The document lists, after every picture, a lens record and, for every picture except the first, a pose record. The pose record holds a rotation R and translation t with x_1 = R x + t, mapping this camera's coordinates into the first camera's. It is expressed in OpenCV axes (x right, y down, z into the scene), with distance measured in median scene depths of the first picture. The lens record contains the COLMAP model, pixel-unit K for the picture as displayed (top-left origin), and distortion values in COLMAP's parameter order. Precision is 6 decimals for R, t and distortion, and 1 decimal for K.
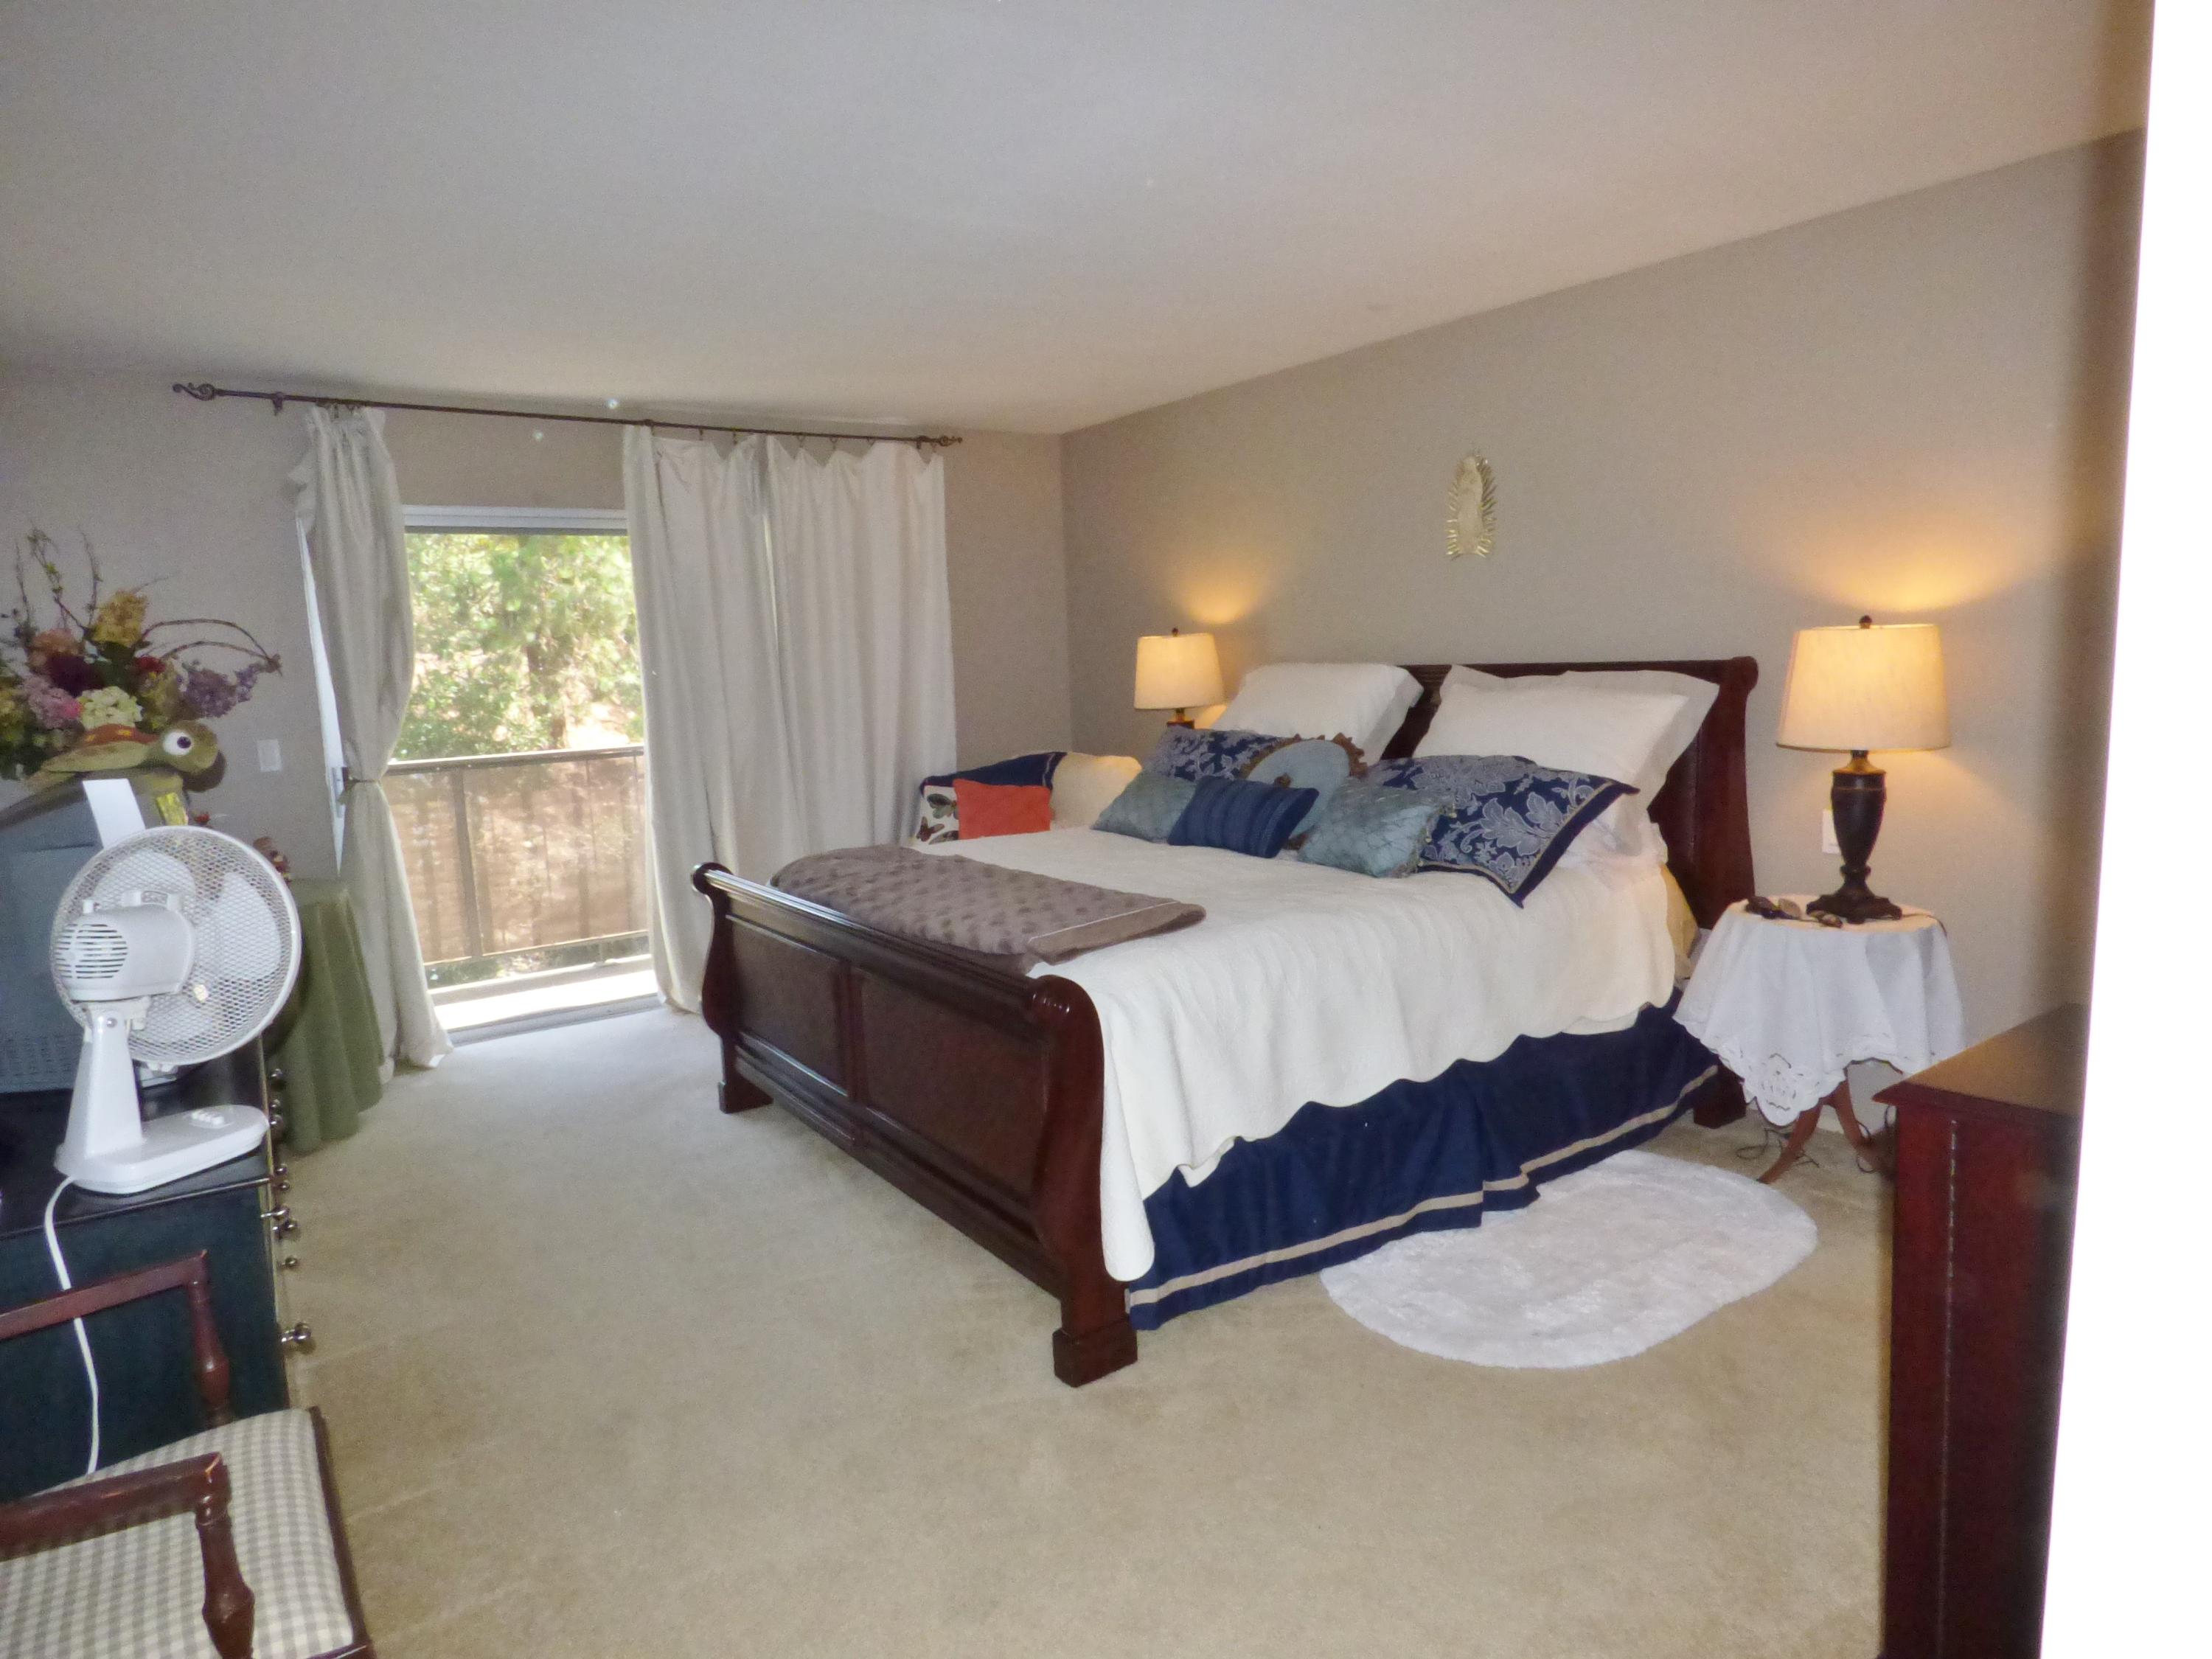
lens RADIAL K [[1311.8, 0, 1104.2], [0, 1311.8, 819.9], [0, 0, 1]] dist [-0.027566, 0.005926]
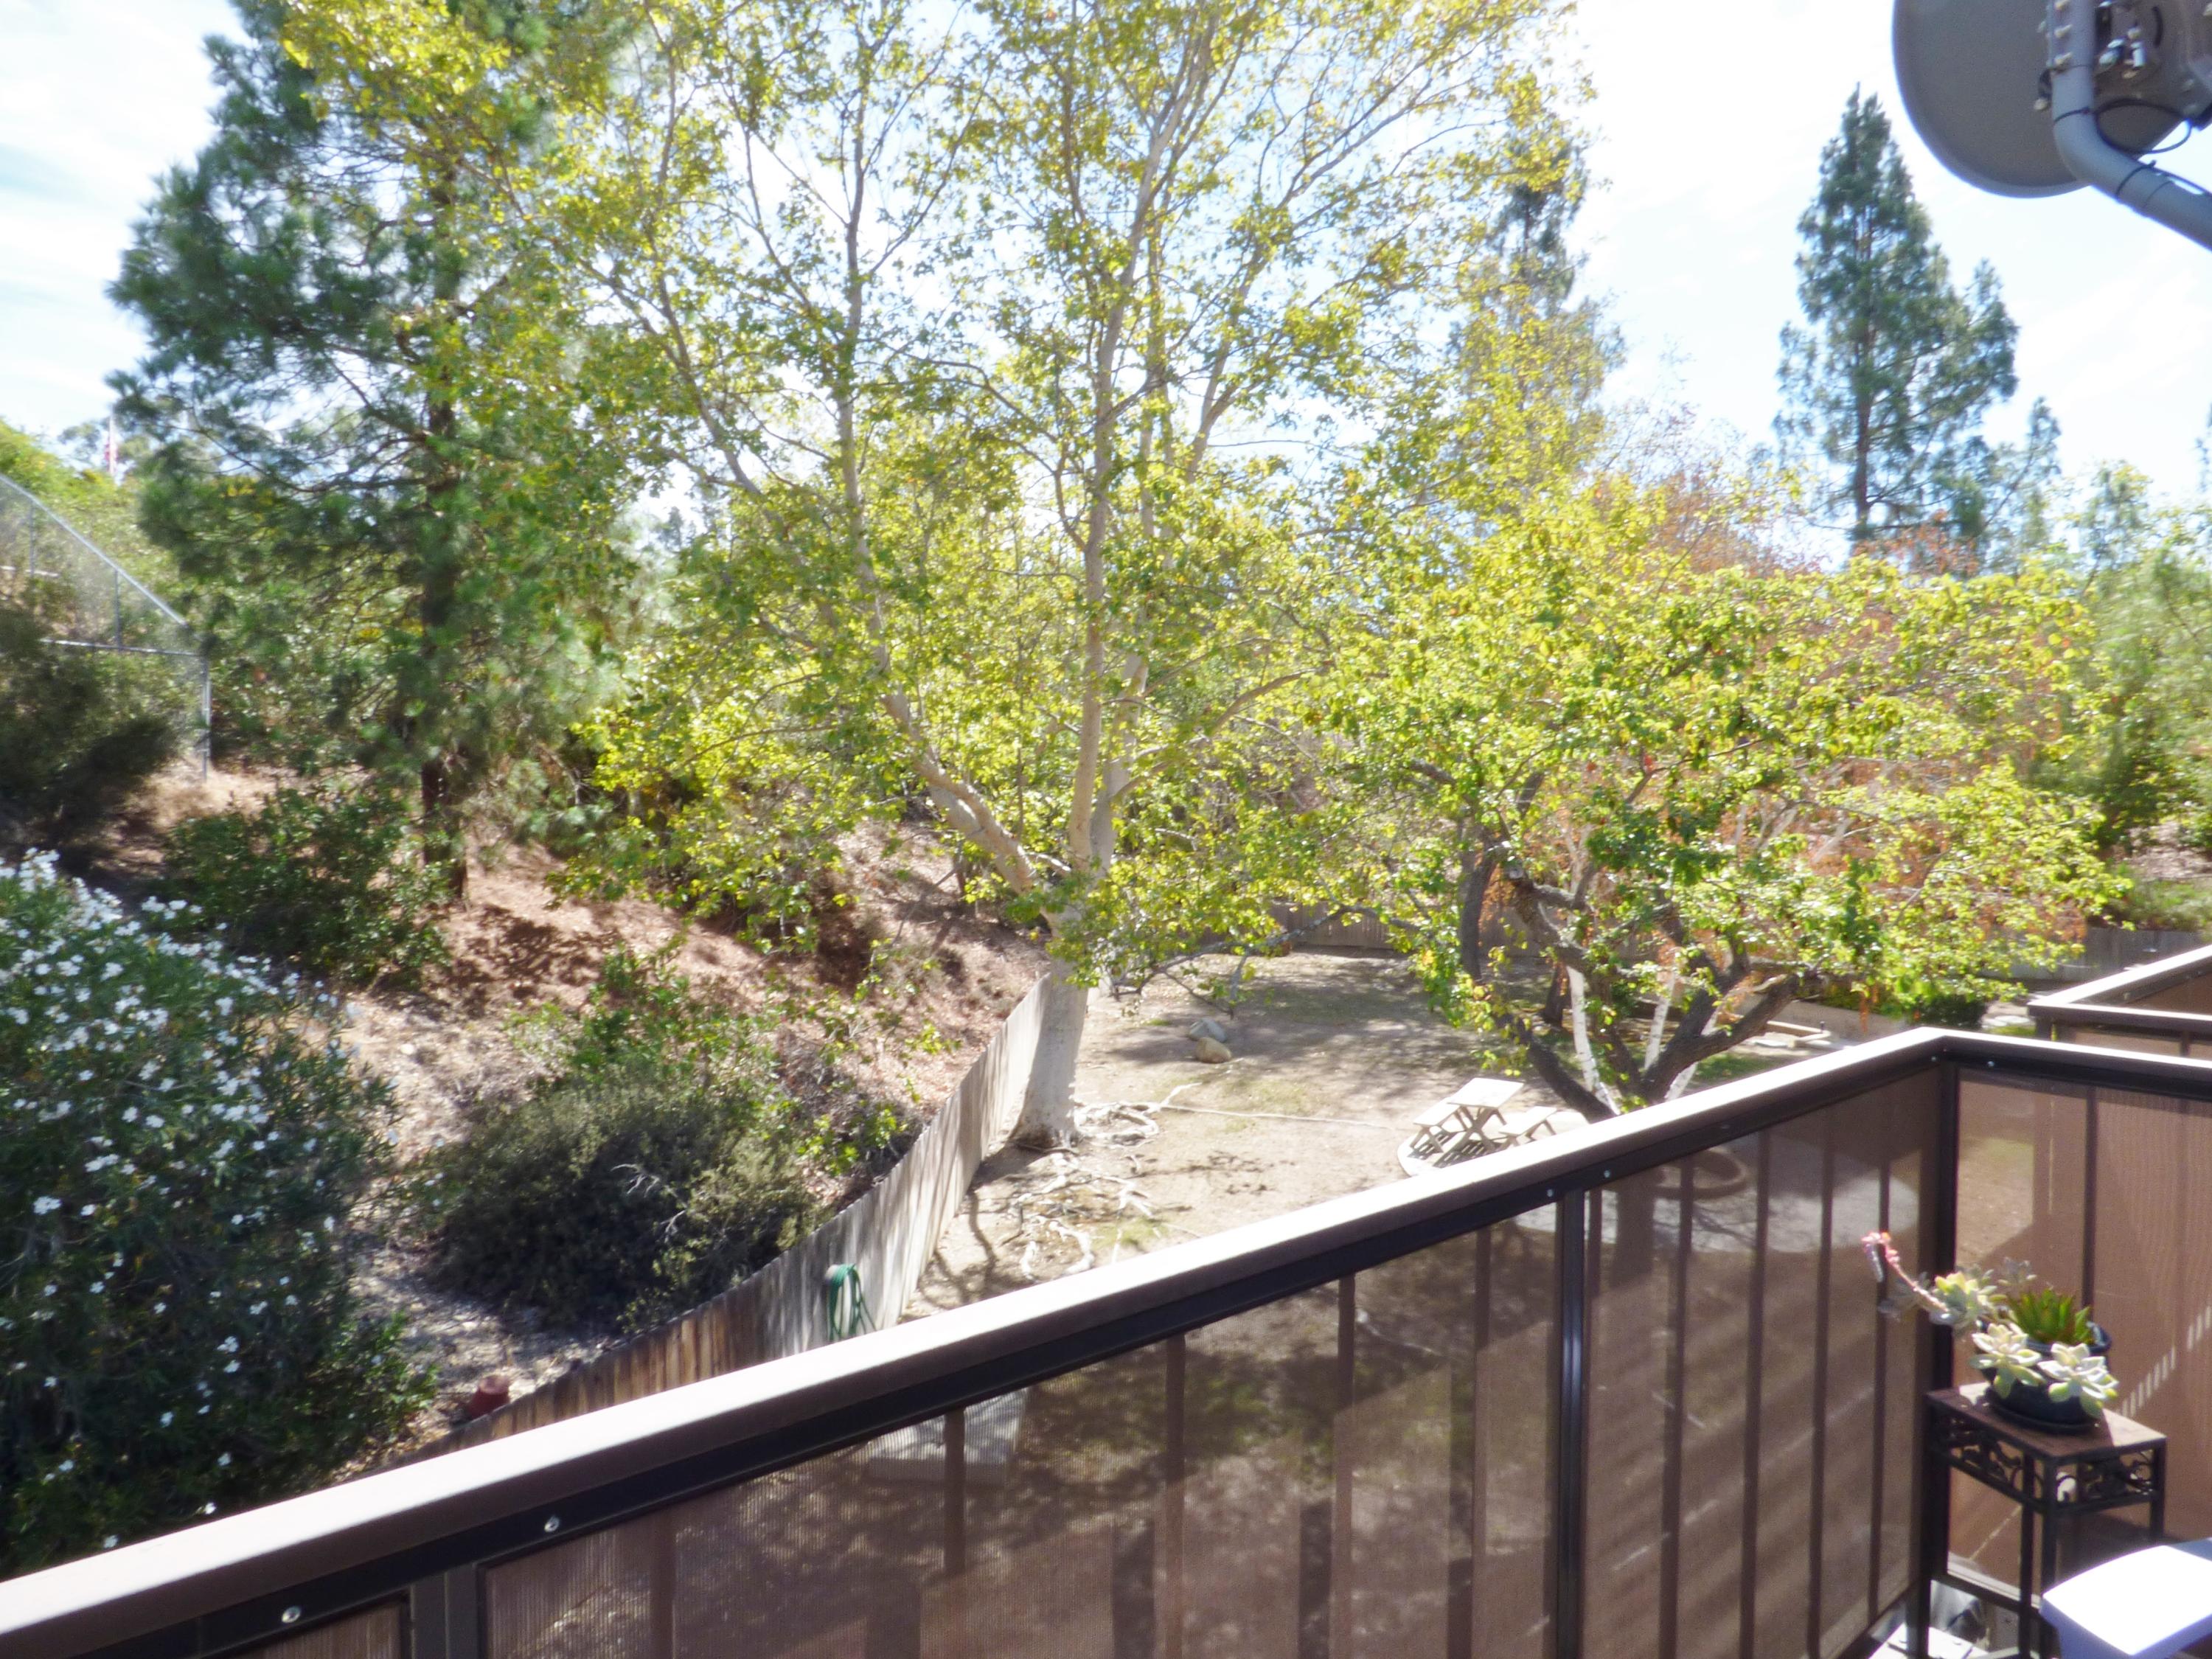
lens RADIAL K [[1311.8, 0, 1112.7], [0, 1311.8, 817.3], [0, 0, 1]] dist [-0.027566, 0.005926]
pose [[0.993833, 0.045040, 0.101331, -0.135381], [-0.031886, 0.991278, -0.127873, -0.023148], [-0.106206, 0.123853, 0.986600, 0.247508]]
